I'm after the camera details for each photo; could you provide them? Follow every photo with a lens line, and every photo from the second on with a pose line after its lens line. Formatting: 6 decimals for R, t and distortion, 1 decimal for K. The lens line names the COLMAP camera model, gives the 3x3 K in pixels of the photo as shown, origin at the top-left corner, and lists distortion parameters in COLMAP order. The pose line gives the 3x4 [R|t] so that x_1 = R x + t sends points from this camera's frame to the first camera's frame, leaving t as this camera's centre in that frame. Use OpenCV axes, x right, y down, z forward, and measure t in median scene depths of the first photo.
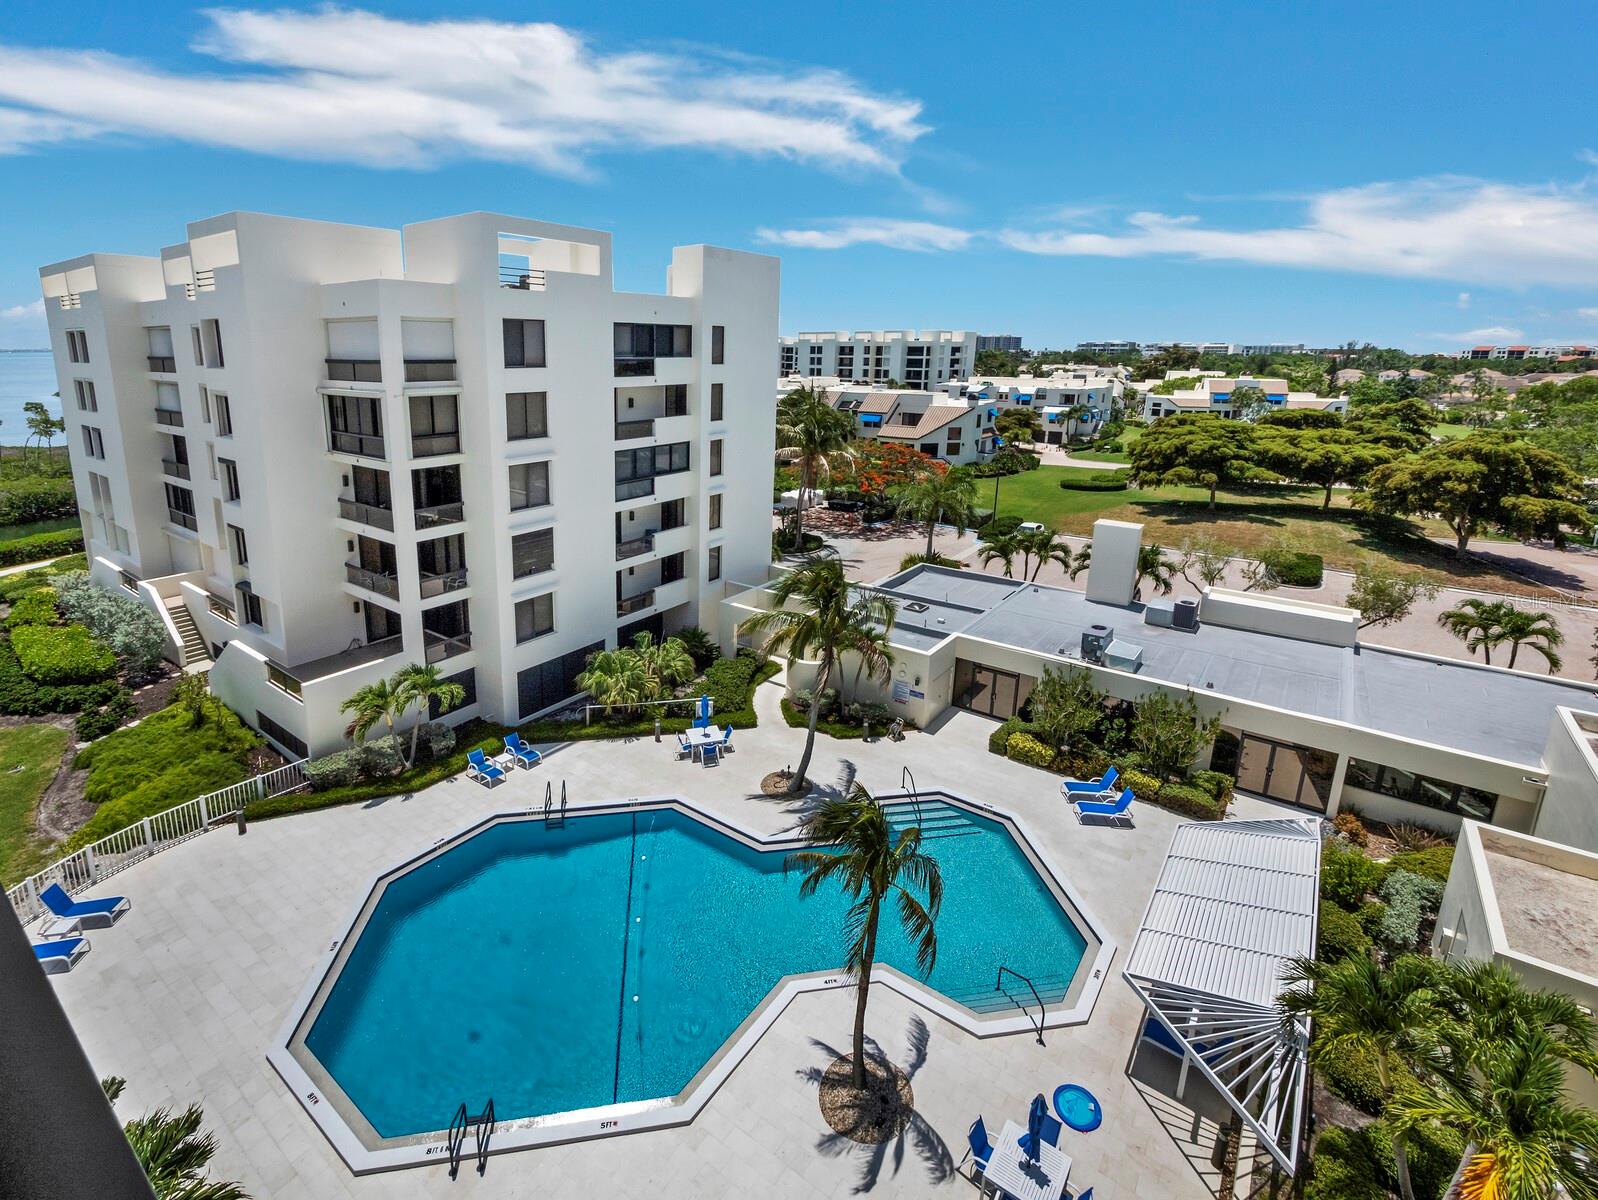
lens RADIAL K [[709.1, 0, 835.5], [0, 709.1, 495.5], [0, 0, 1]] dist [0.002507, 0.000231]
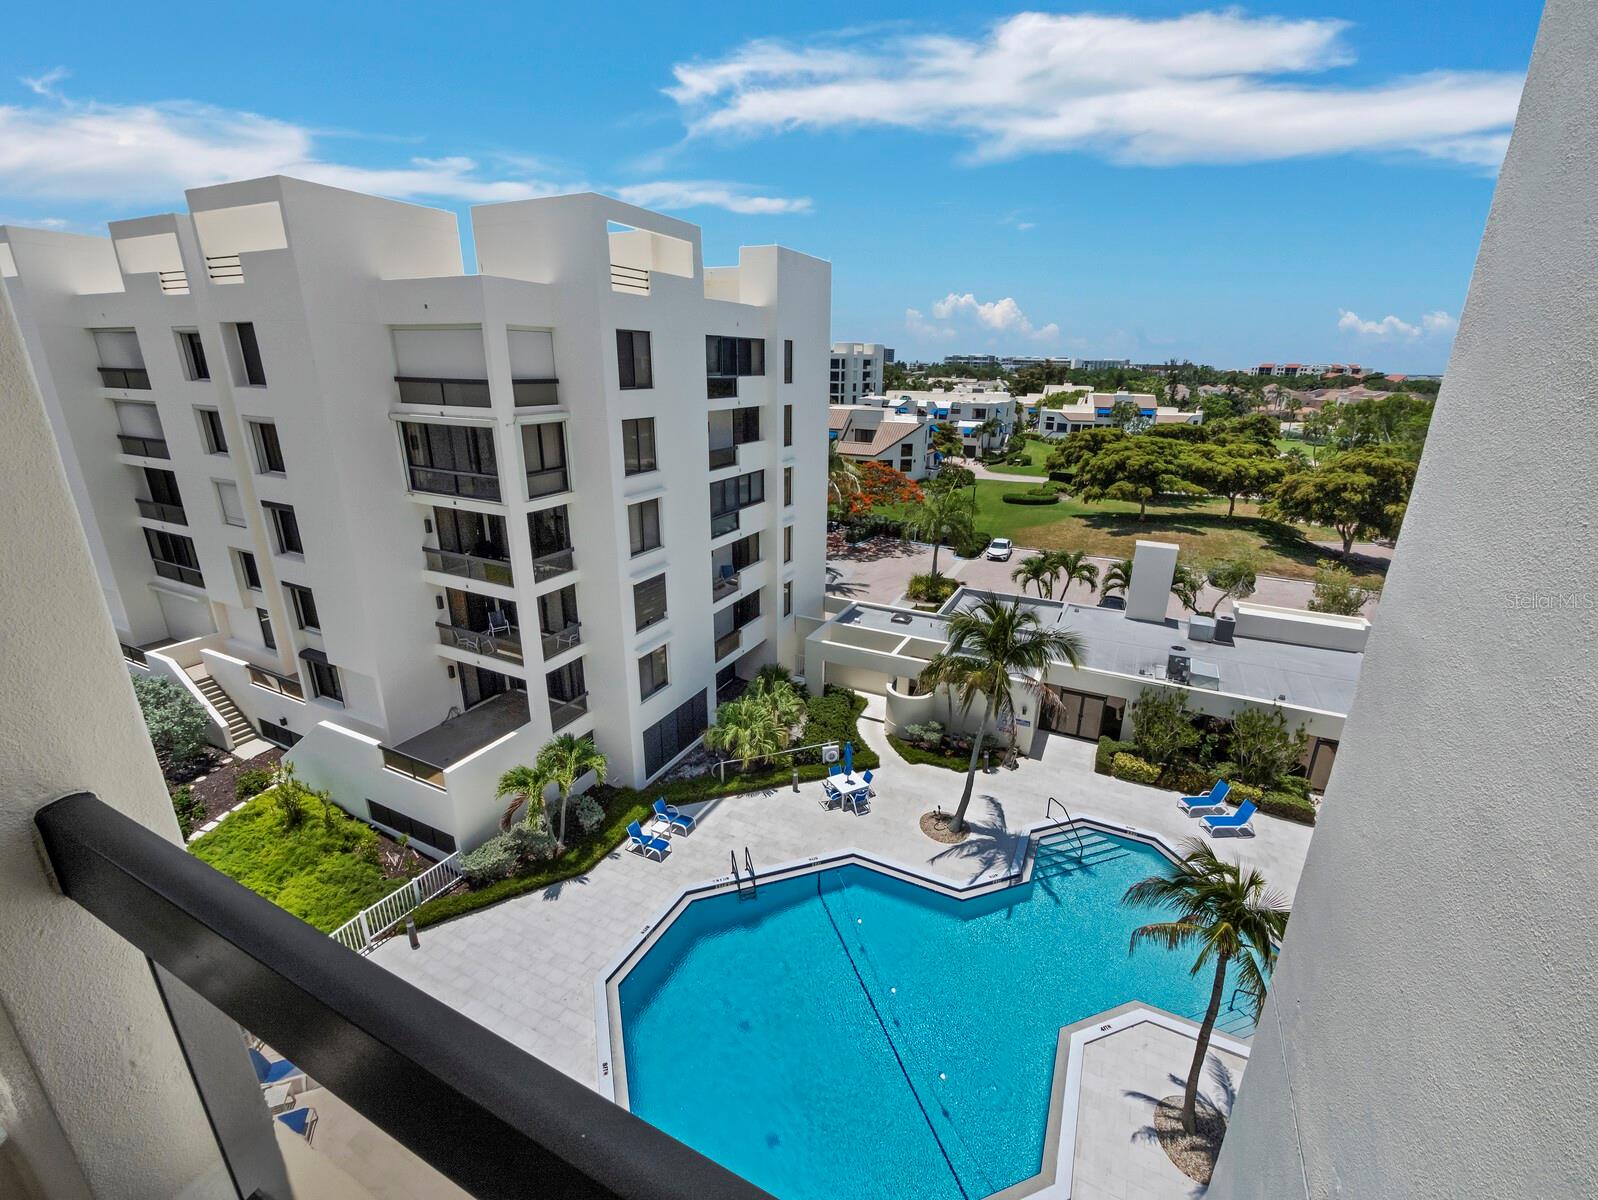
lens RADIAL K [[672.7, 0, 799.6], [0, 672.7, 592.5], [0, 0, 1]] dist [-0.000474, 0.001995]
pose [[0.988418, -0.036021, 0.147417, -0.333740], [0.016419, 0.991102, 0.132086, -0.036490], [-0.150863, -0.128136, 0.980215, 0.127076]]
